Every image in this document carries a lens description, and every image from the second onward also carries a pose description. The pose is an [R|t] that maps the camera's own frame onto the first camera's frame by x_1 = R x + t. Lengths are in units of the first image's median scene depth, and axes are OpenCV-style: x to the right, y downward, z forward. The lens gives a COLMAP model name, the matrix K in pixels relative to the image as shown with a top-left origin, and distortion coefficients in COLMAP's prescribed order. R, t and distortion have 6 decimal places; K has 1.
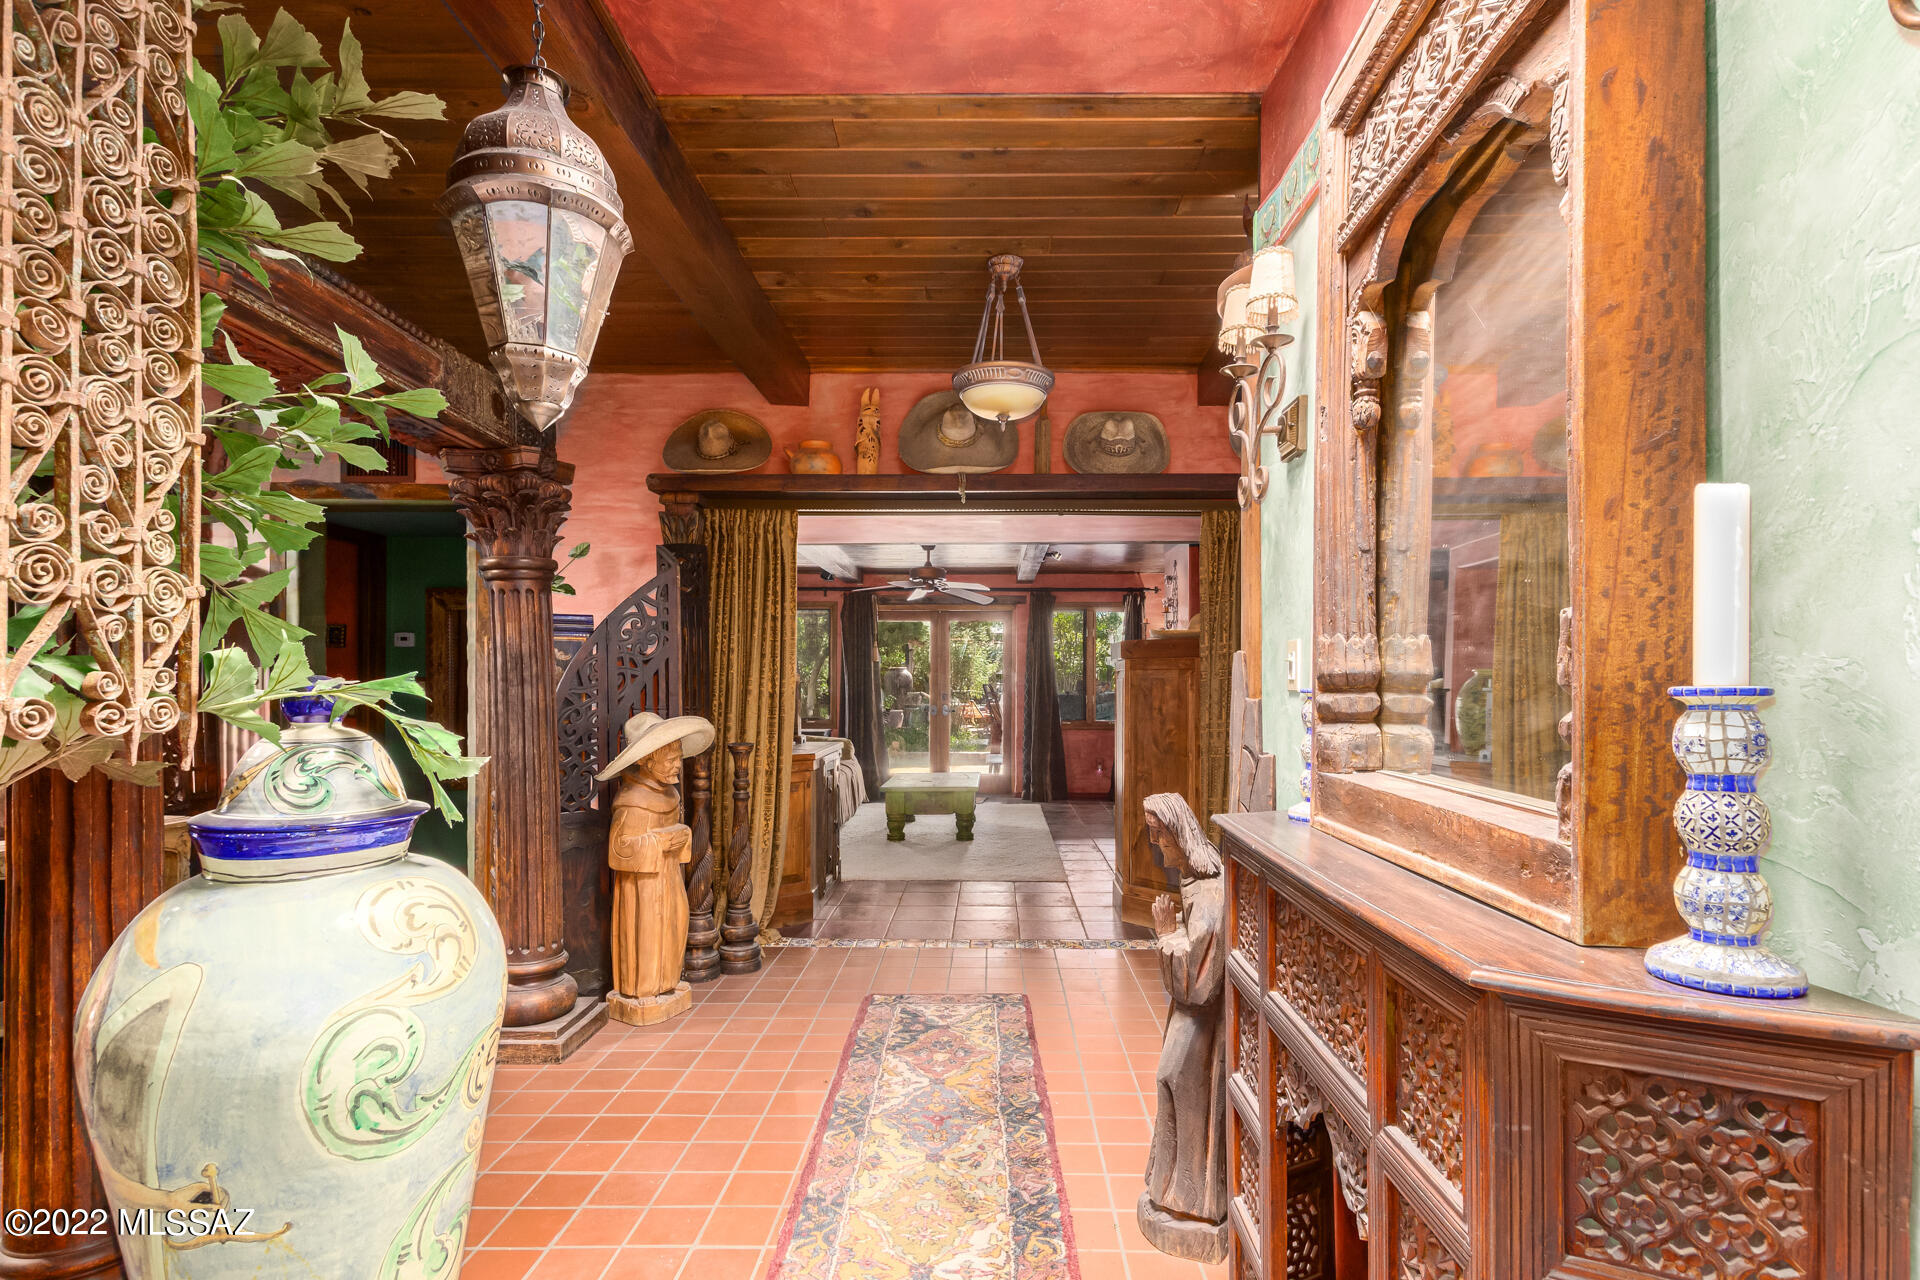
lens RADIAL K [[936.8, 0, 966.3], [0, 936.8, 678.7], [0, 0, 1]] dist [0.000275, 0.000028]
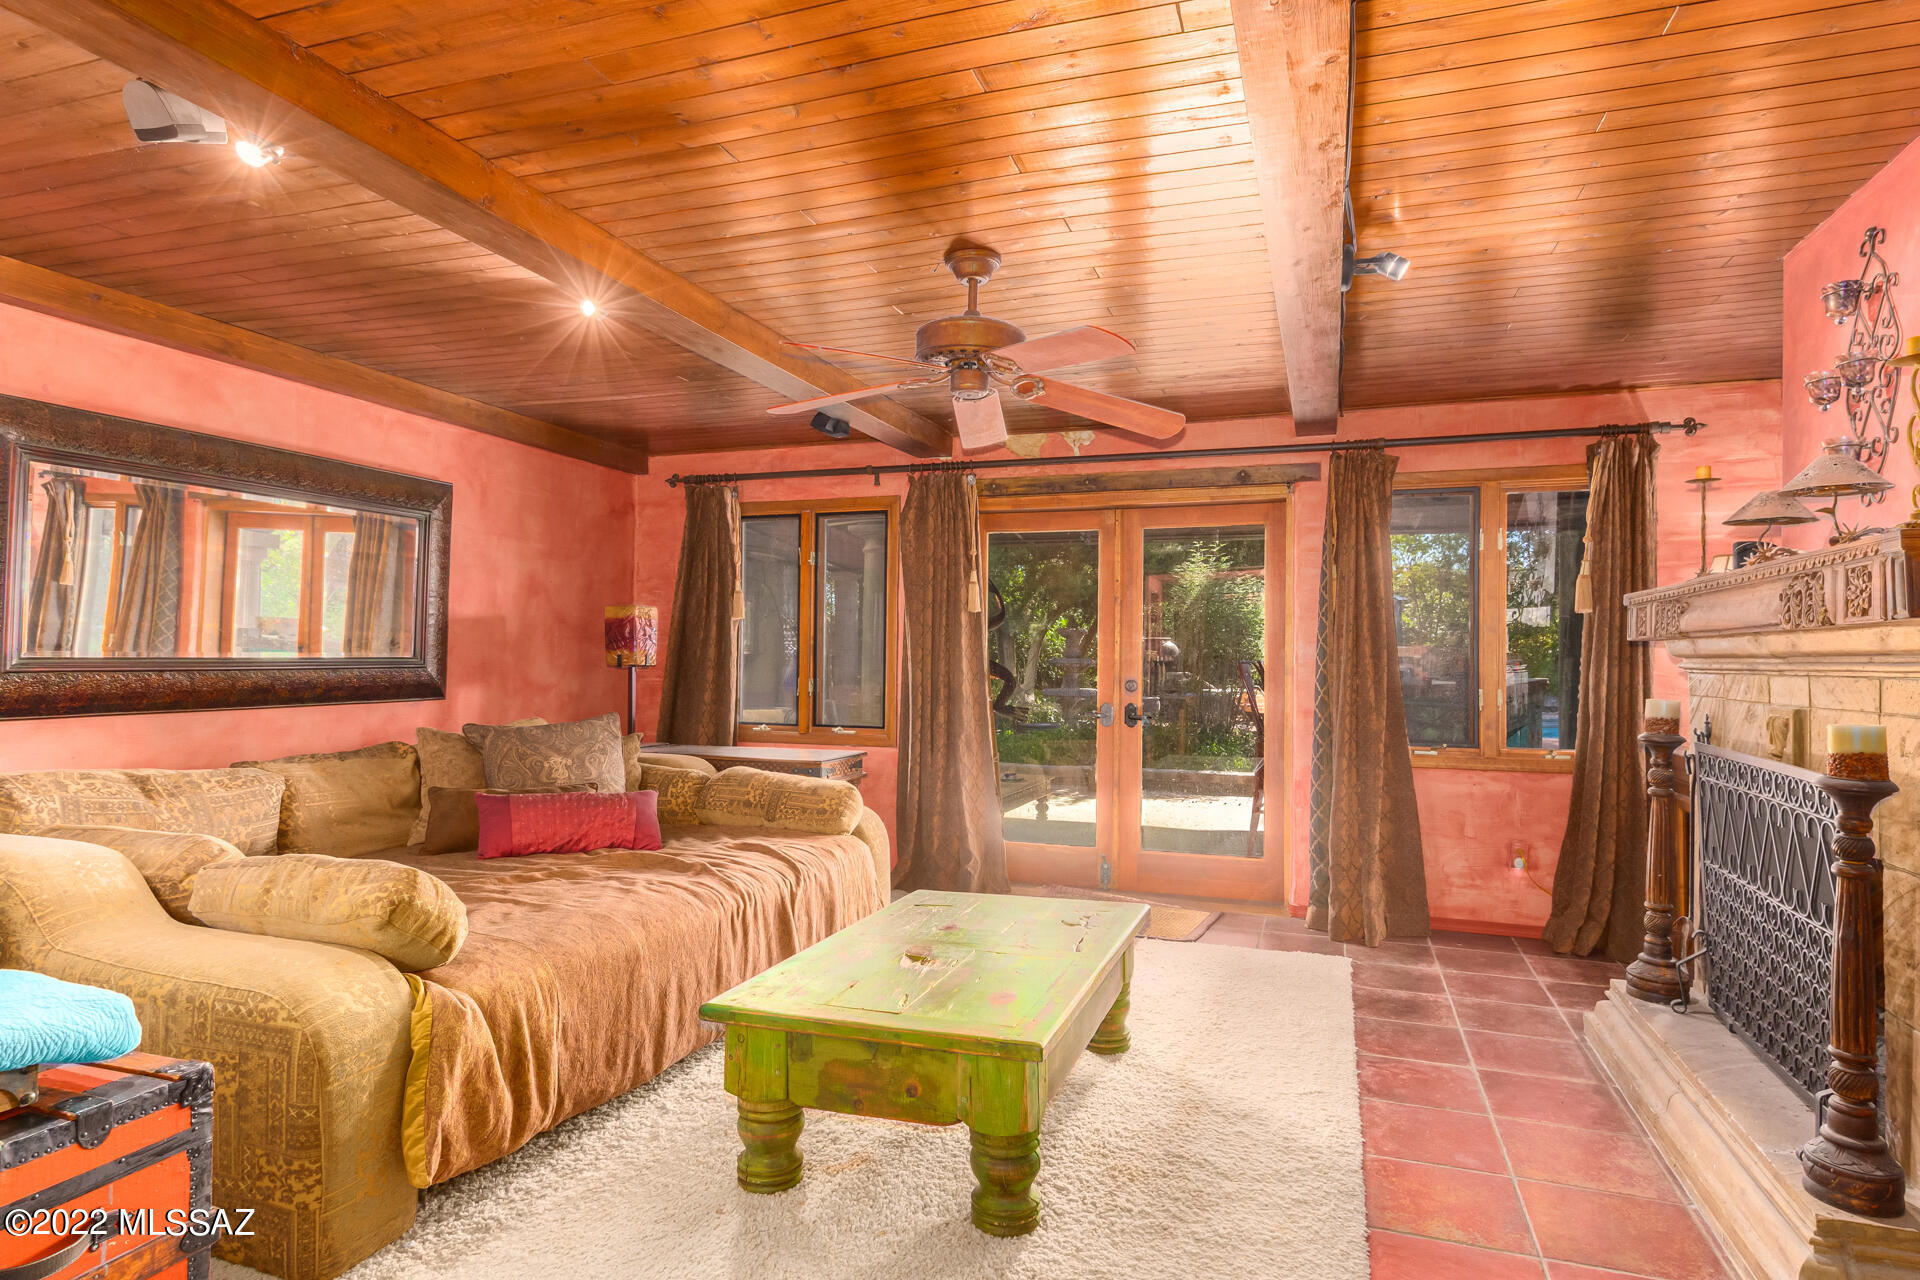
lens RADIAL K [[894.5, 0, 909.7], [0, 894.5, 646.4], [0, 0, 1]] dist [0.000799, 0.000128]
pose [[0.914767, 0.004012, -0.403962, 0.057596], [-0.007504, 0.999947, -0.007060, 0.002249], [0.403912, 0.009490, 0.914749, 0.540492]]
